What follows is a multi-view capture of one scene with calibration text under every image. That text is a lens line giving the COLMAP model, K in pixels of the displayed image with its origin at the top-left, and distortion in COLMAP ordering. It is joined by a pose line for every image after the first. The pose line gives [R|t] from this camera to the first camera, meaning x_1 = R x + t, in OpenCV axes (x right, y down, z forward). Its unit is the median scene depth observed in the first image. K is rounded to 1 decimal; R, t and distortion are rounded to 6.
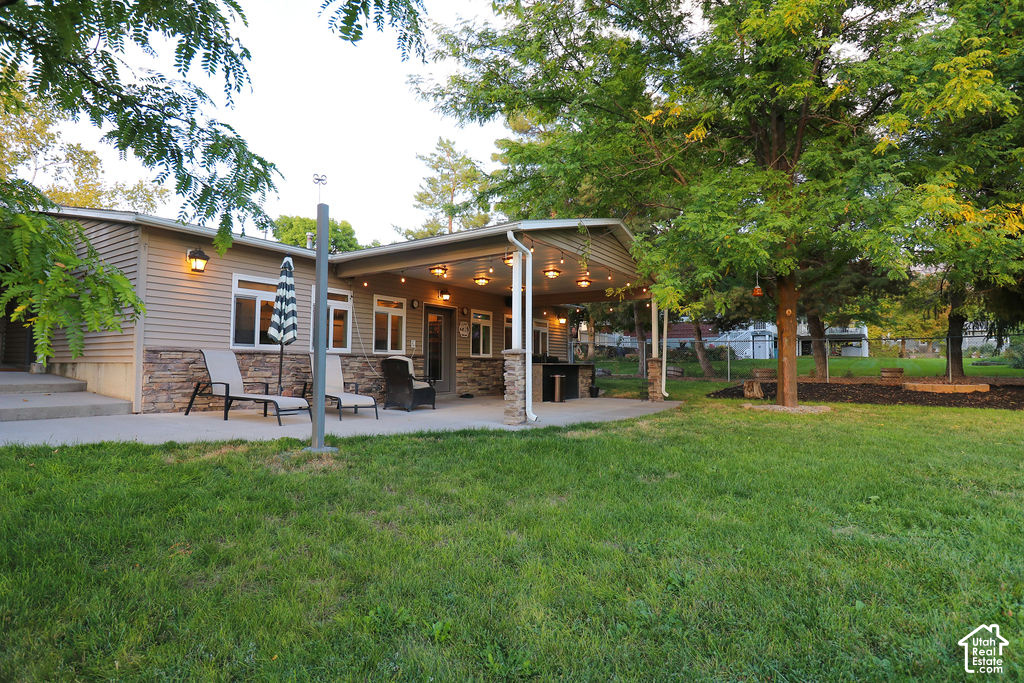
lens RADIAL K [[535.1, 0, 508.3], [0, 535.1, 336.0], [0, 0, 1]] dist [-0.005588, -0.001901]
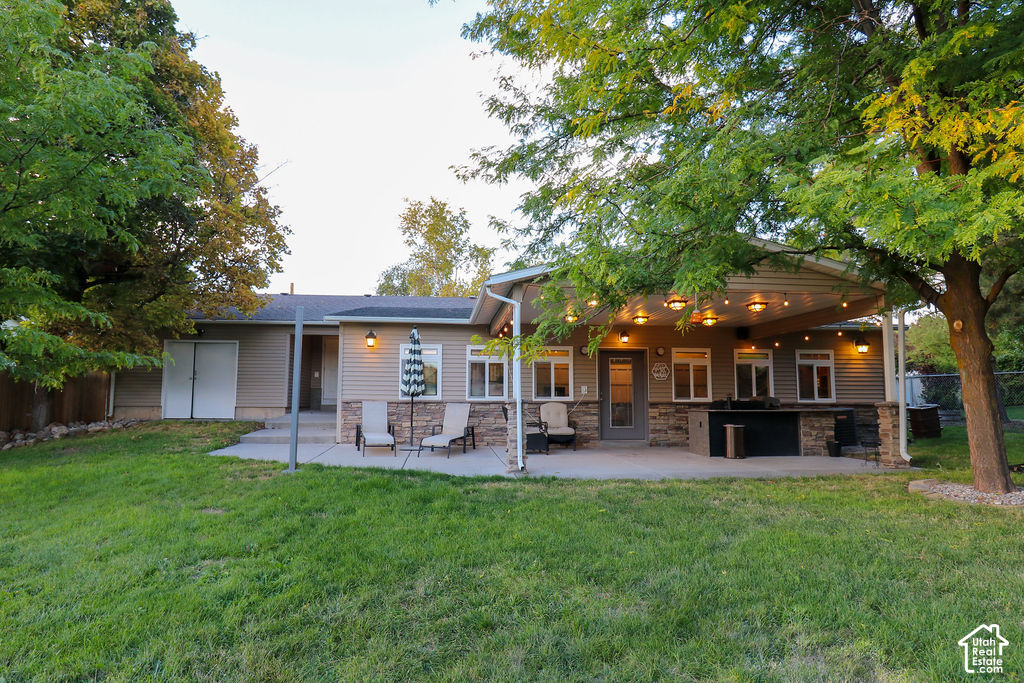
lens RADIAL K [[549.3, 0, 512.0], [0, 549.3, 341.5], [0, 0, 1]] dist [0.000082, -0.000011]
pose [[0.628736, -0.097729, -0.771453, 0.681854], [0.045077, 0.994983, -0.089308, 0.013173], [0.776311, 0.021376, 0.629988, 0.299594]]
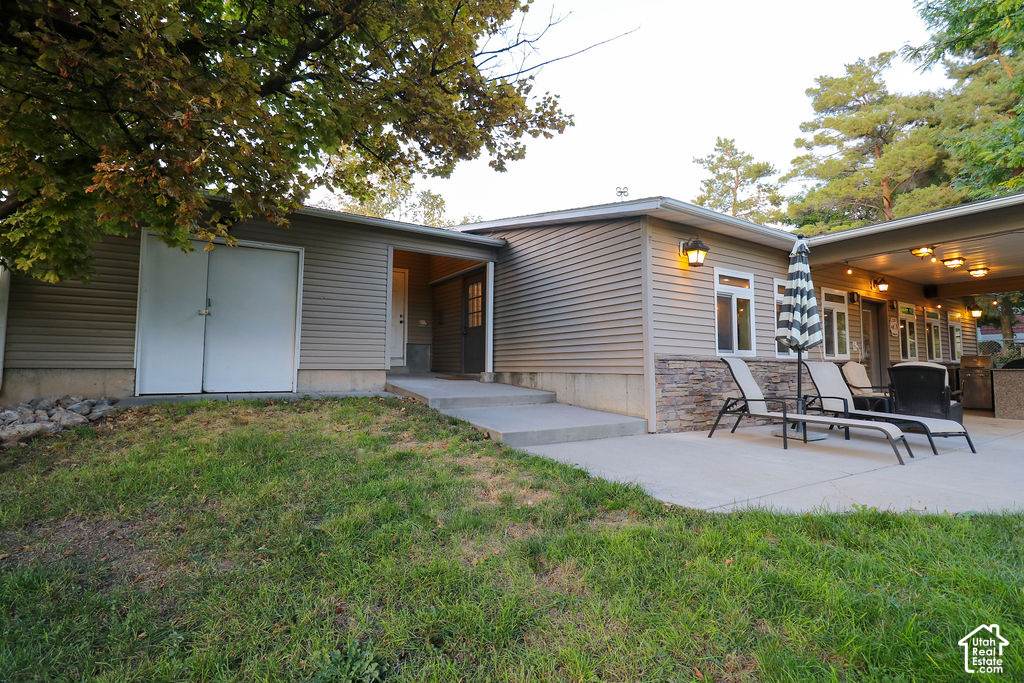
lens RADIAL K [[472.6, 0, 513.0], [0, 472.6, 332.8], [0, 0, 1]] dist [-0.000553, -0.000297]
pose [[0.919820, -0.033971, -0.390867, -0.469706], [0.027154, 0.999368, -0.022956, -0.003910], [0.391399, 0.010501, 0.920161, 0.164957]]
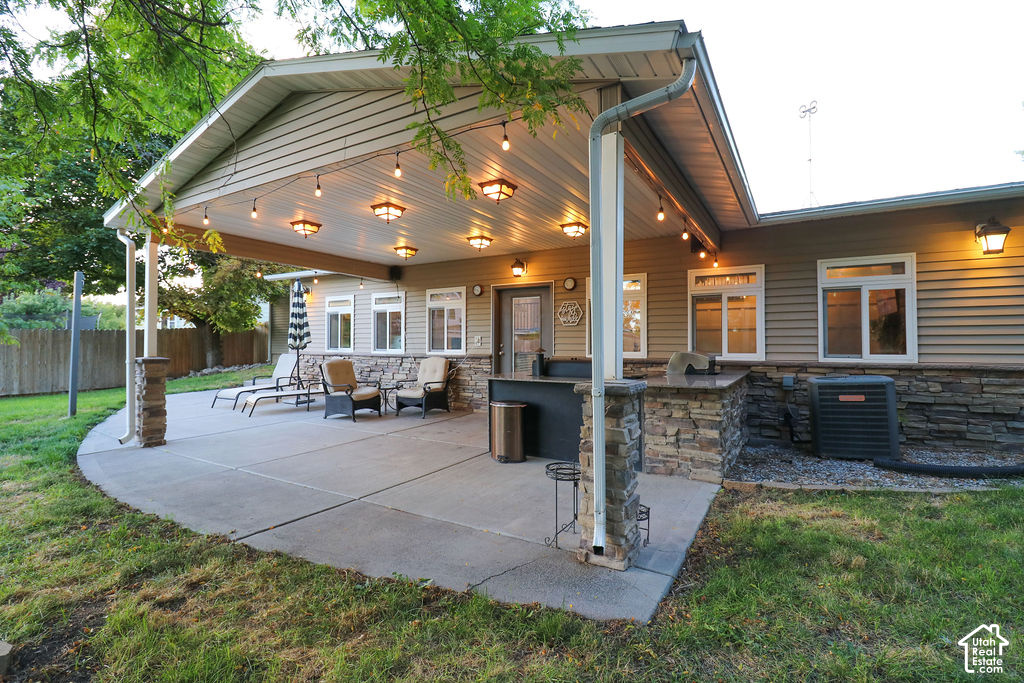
lens RADIAL K [[472.6, 0, 513.0], [0, 472.6, 332.8], [0, 0, 1]] dist [-0.000553, -0.000297]
pose [[0.056782, -0.036964, -0.997702, 0.650730], [0.052207, 0.998057, -0.034006, 0.036433], [0.997021, -0.050156, 0.058601, 1.266947]]
